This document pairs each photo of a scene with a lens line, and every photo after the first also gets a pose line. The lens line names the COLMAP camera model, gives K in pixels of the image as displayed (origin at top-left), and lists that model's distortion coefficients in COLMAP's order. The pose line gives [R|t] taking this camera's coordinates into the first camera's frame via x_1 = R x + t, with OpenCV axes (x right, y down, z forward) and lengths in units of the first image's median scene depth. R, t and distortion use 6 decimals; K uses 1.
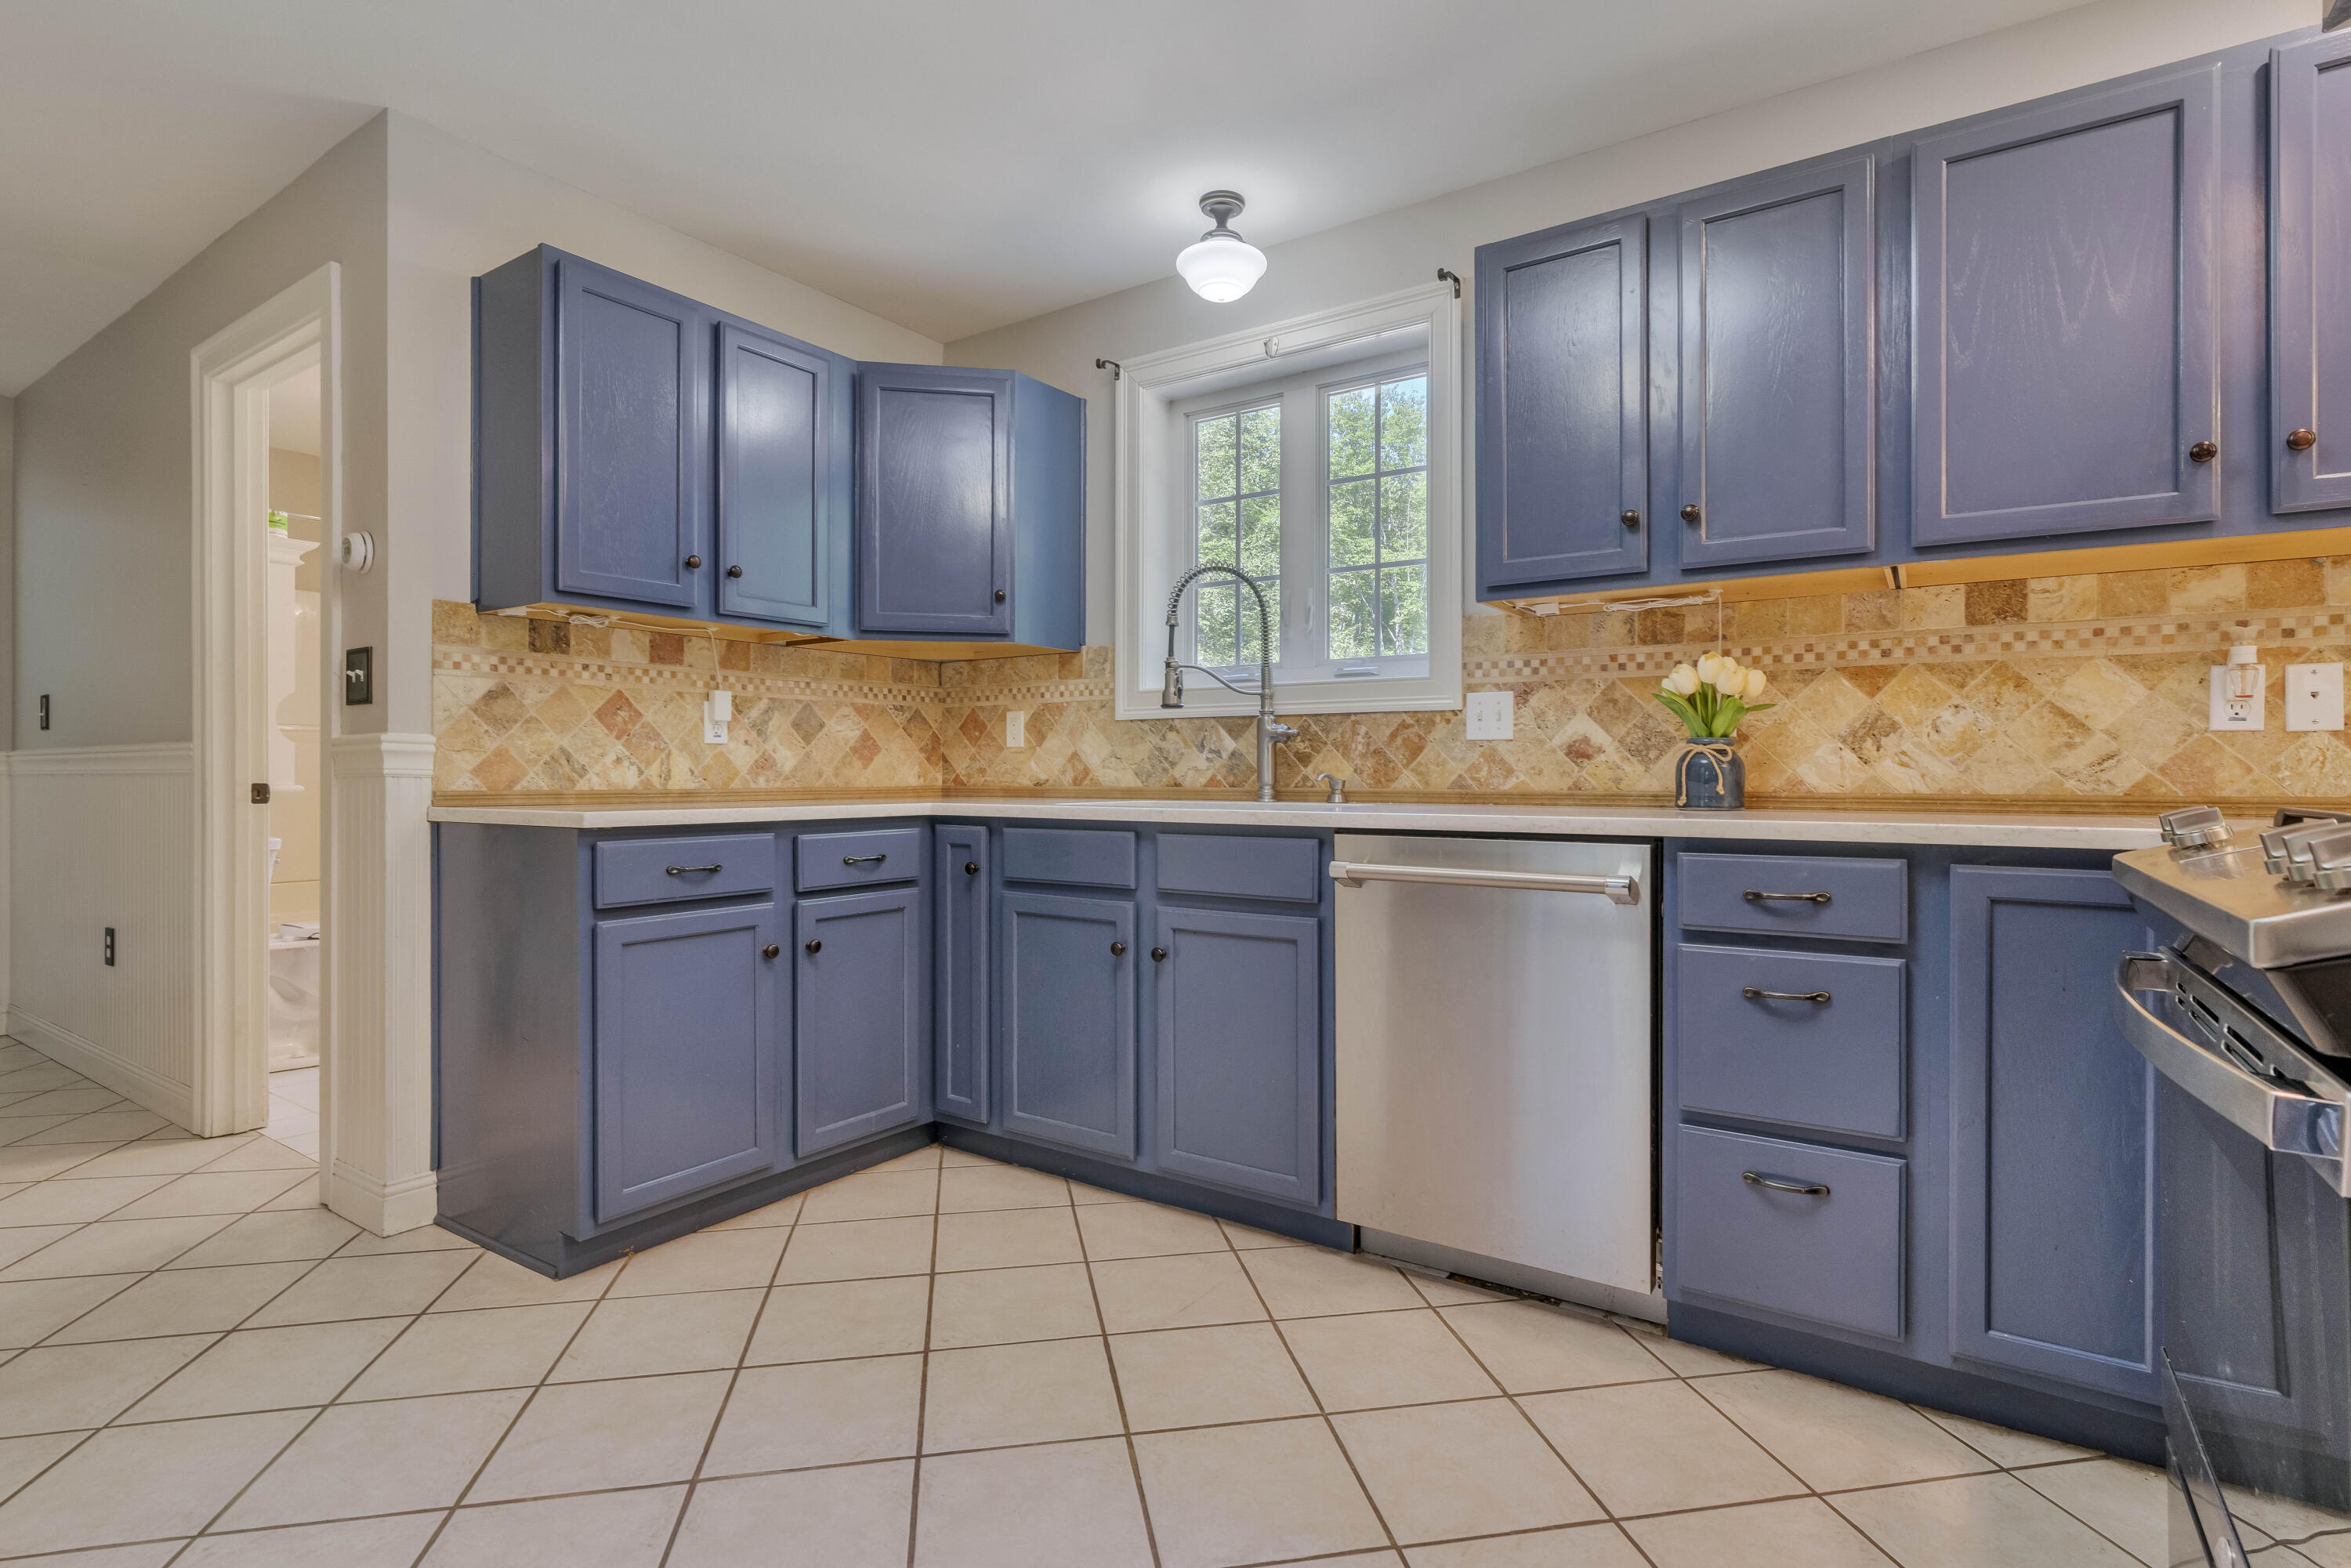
lens RADIAL K [[1131.4, 0, 1190.9], [0, 1131.4, 770.8], [0, 0, 1]] dist [-0.003720, 0.001781]
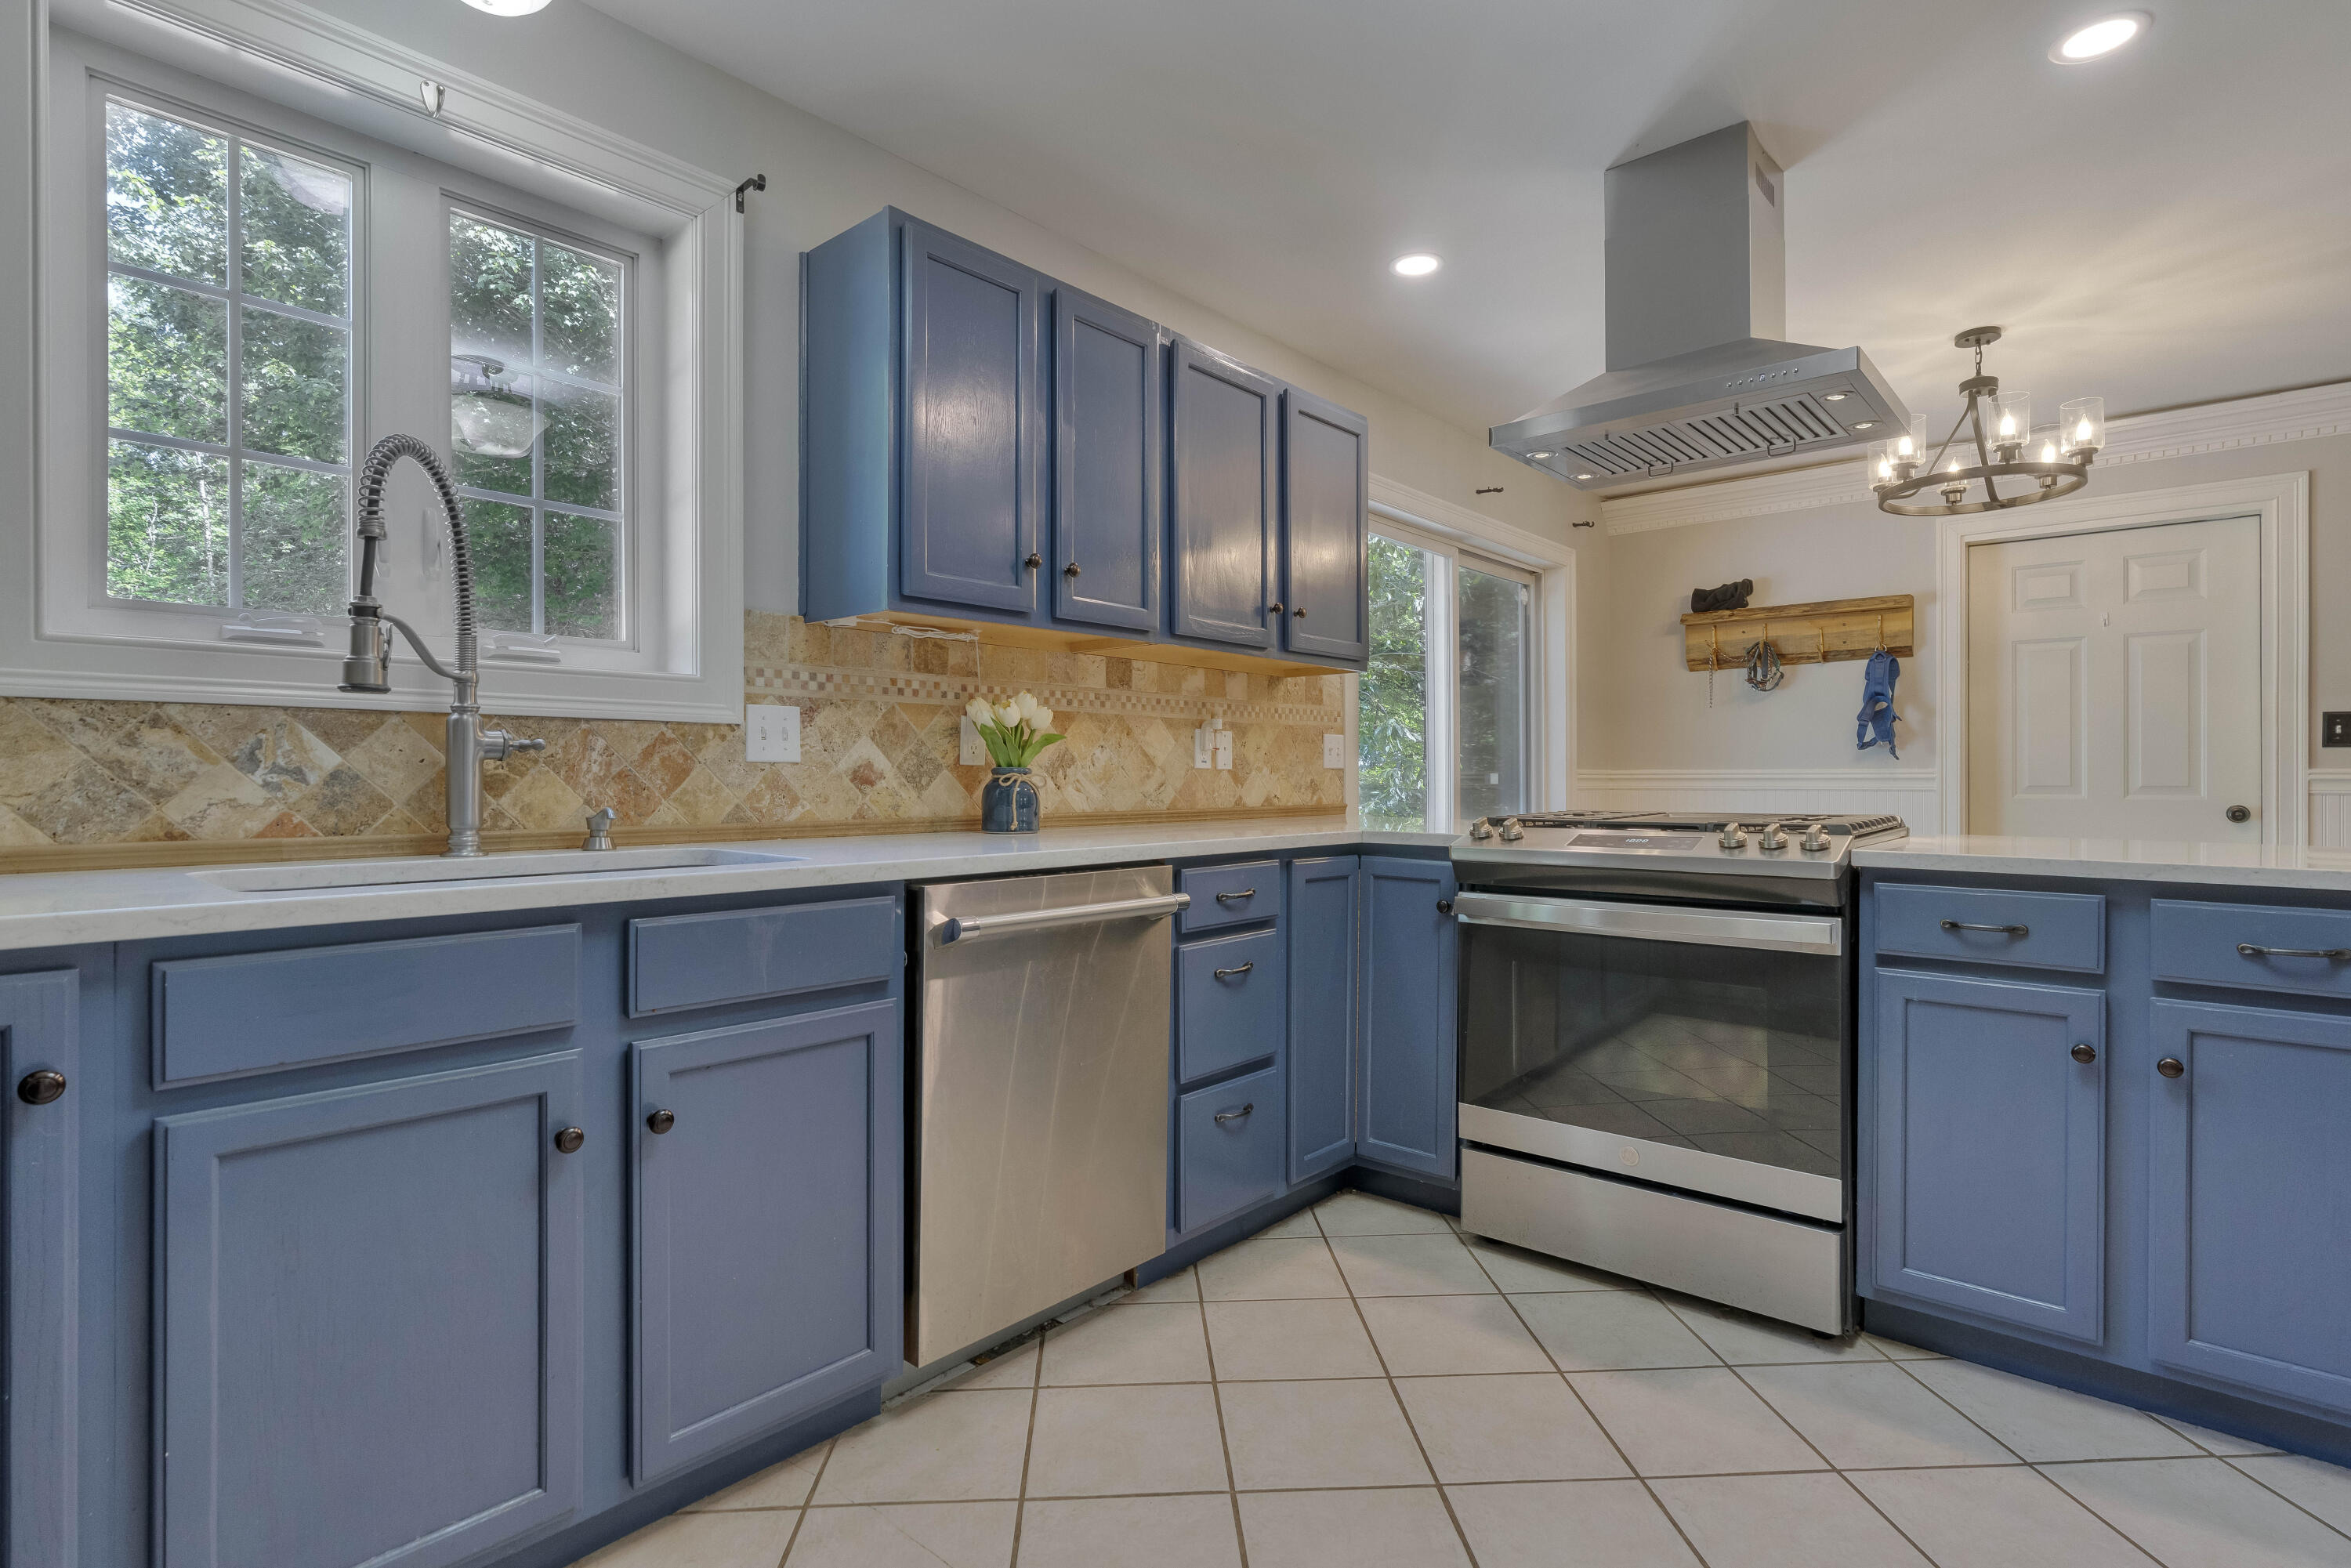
lens RADIAL K [[1131.4, 0, 1182.2], [0, 1131.4, 778.9], [0, 0, 1]] dist [-0.003720, 0.001781]
pose [[0.134669, -0.003879, 0.990883, -0.626538], [-0.004653, 0.999979, 0.004547, -0.024344], [-0.990880, -0.005223, 0.134648, 0.699033]]
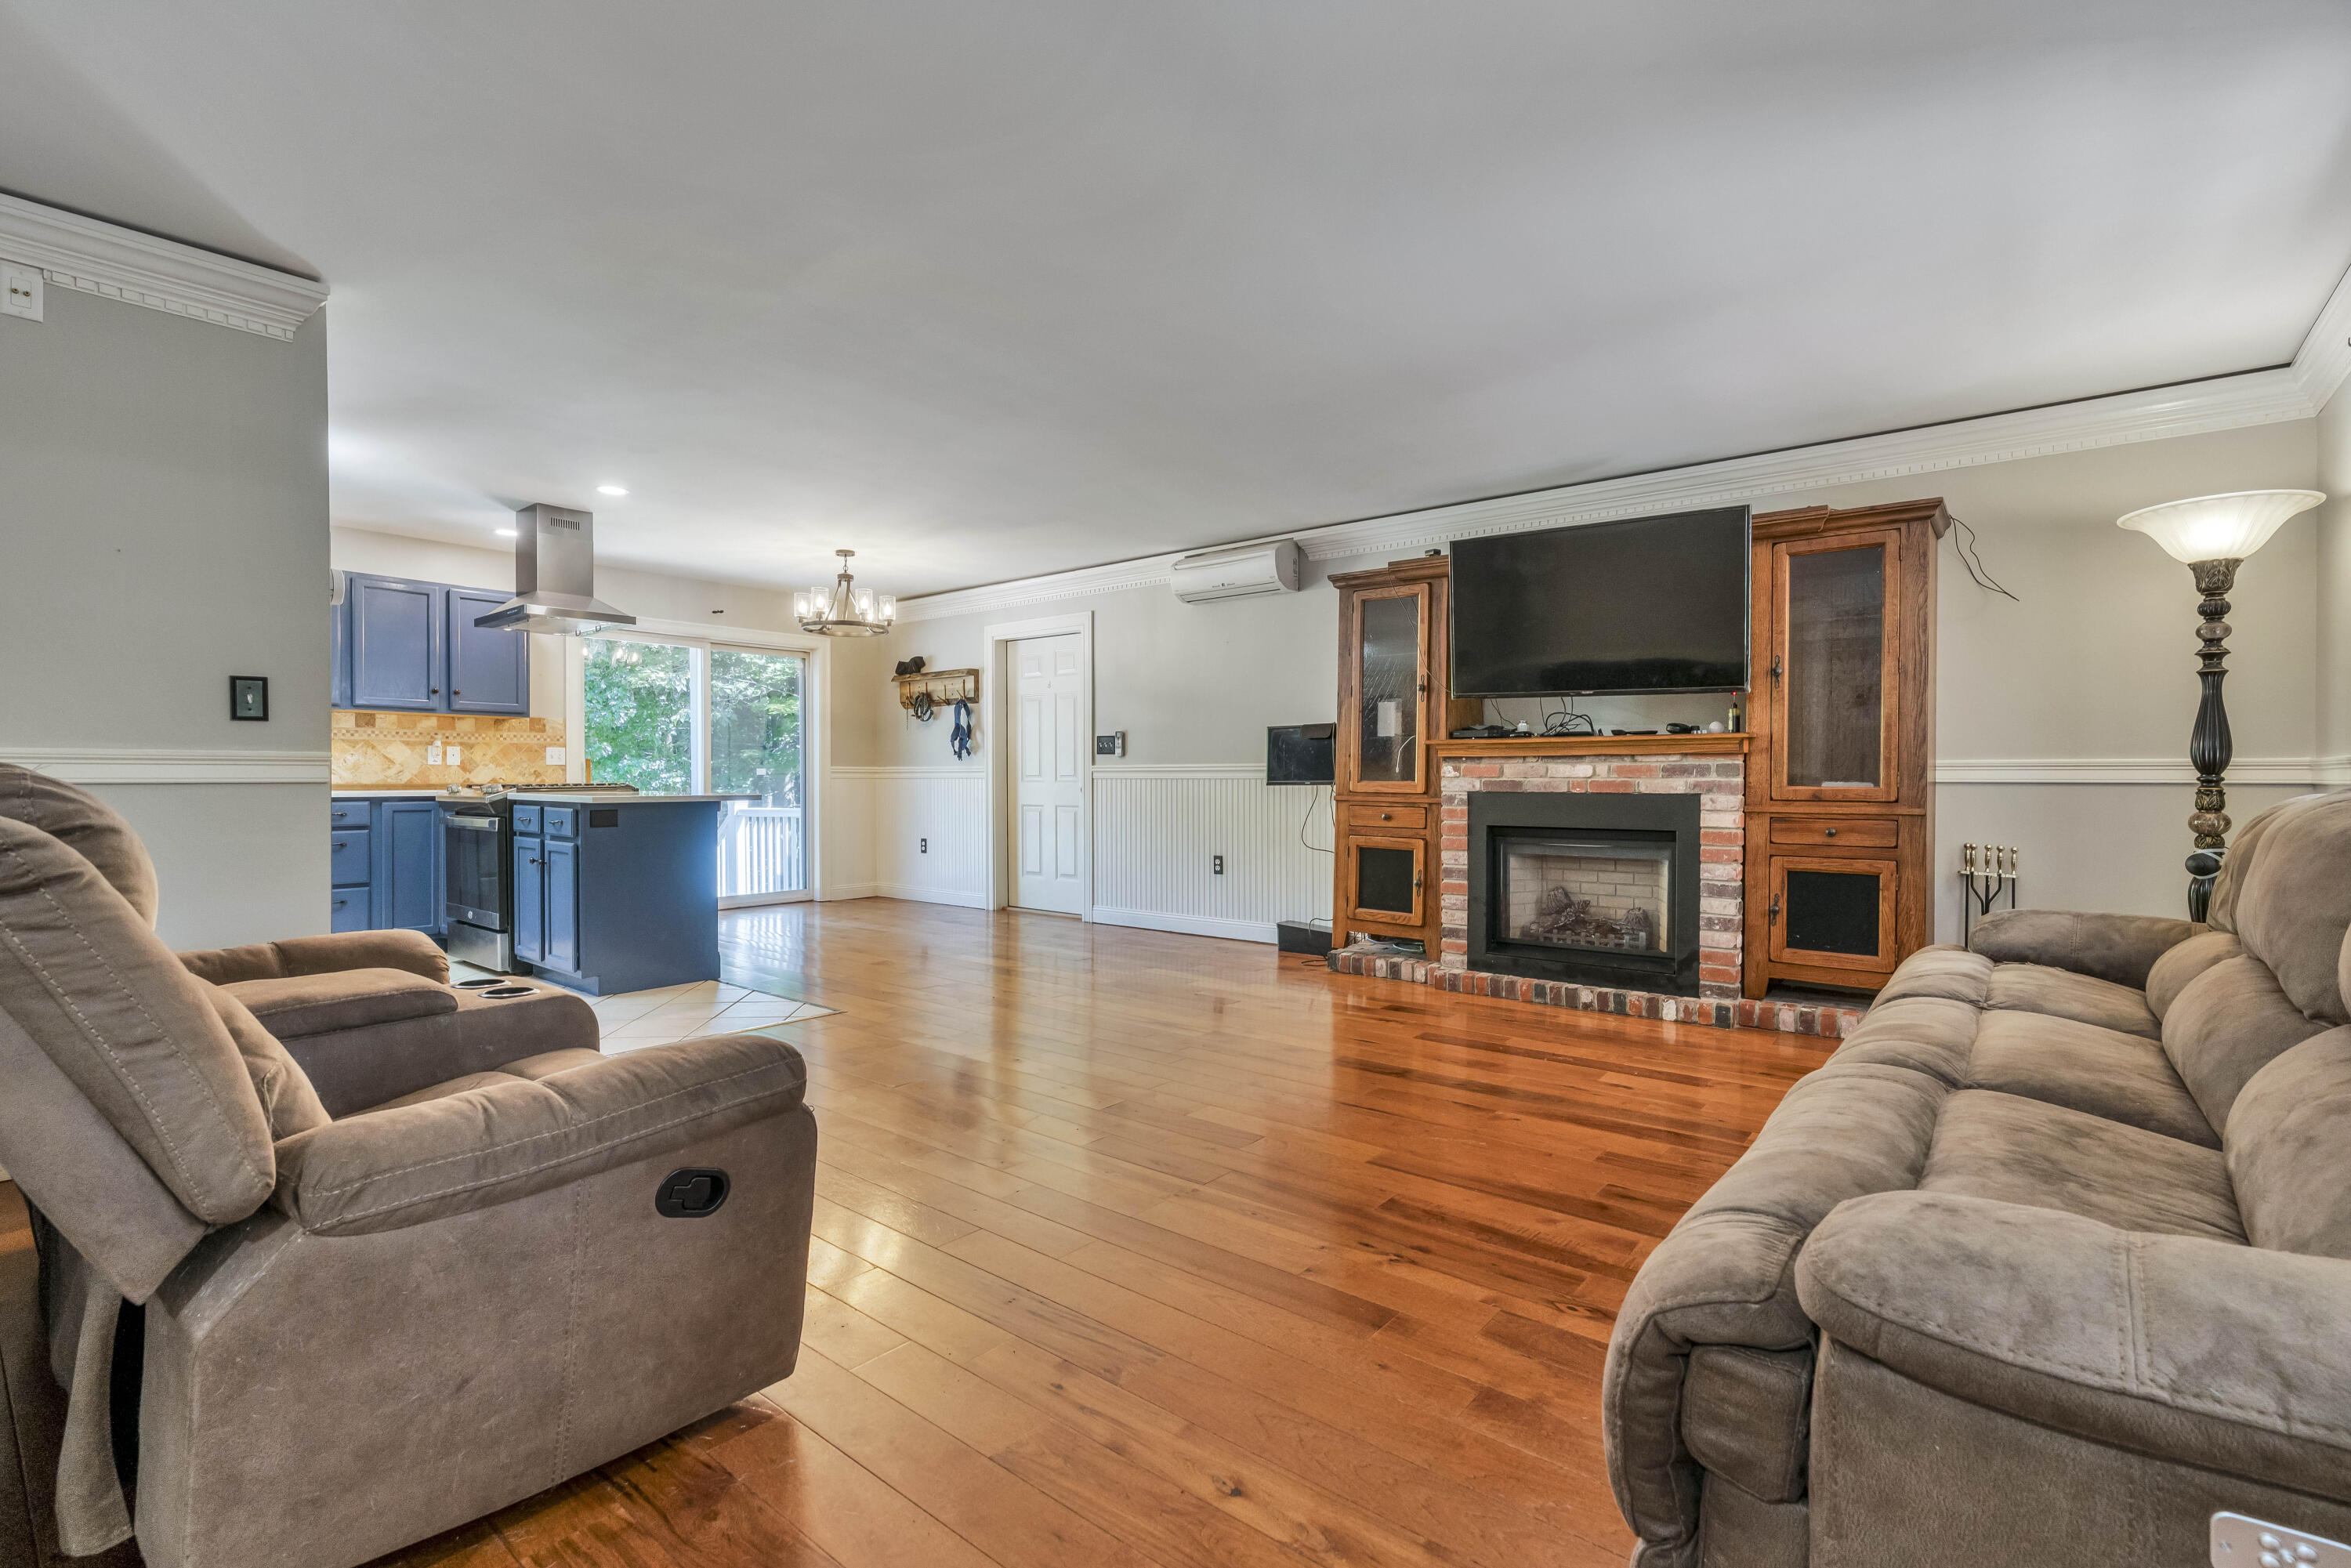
lens RADIAL K [[1058.8, 0, 1176.1], [0, 1058.8, 789.2], [0, 0, 1]] dist [-0.011356, 0.004954]
pose [[0.096035, -0.013535, 0.995286, -1.800779], [-0.005123, 0.999888, 0.014092, -0.014745], [-0.995365, -0.006453, 0.095955, -1.366368]]
